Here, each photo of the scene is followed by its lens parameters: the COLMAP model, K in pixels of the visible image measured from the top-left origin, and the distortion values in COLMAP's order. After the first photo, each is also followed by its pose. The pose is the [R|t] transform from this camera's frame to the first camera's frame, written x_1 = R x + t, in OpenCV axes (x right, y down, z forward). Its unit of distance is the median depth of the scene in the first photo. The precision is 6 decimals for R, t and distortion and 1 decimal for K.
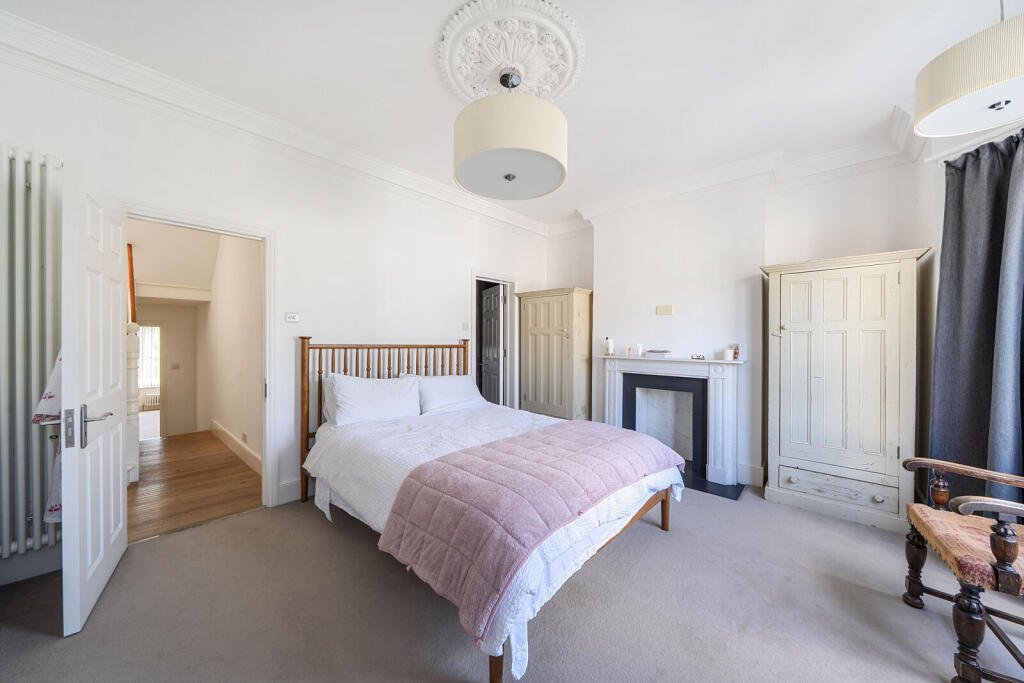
lens RADIAL K [[361.2, 0, 512.0], [0, 361.2, 341.5], [0, 0, 1]] dist [0.000596, 0.000057]
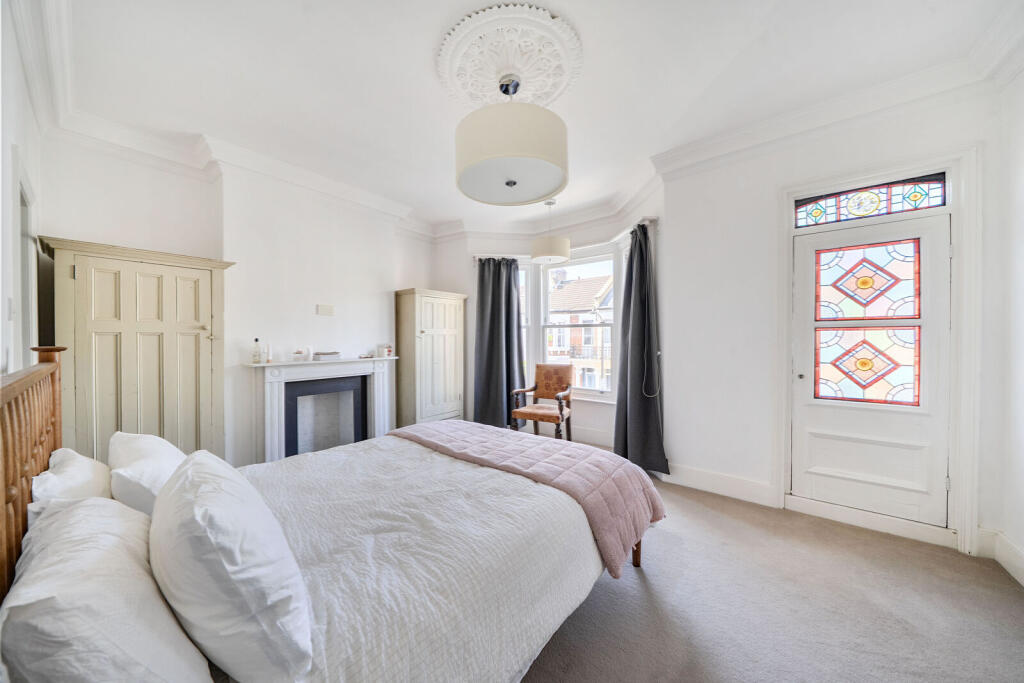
lens RADIAL K [[335.1, 0, 512.0], [0, 335.1, 341.5], [0, 0, 1]] dist [-0.000825, -0.000038]
pose [[-0.075043, -0.013643, 0.997087, -0.546097], [0.011218, 0.999832, 0.014525, -0.011954], [-0.997117, 0.012275, -0.074877, 0.616206]]
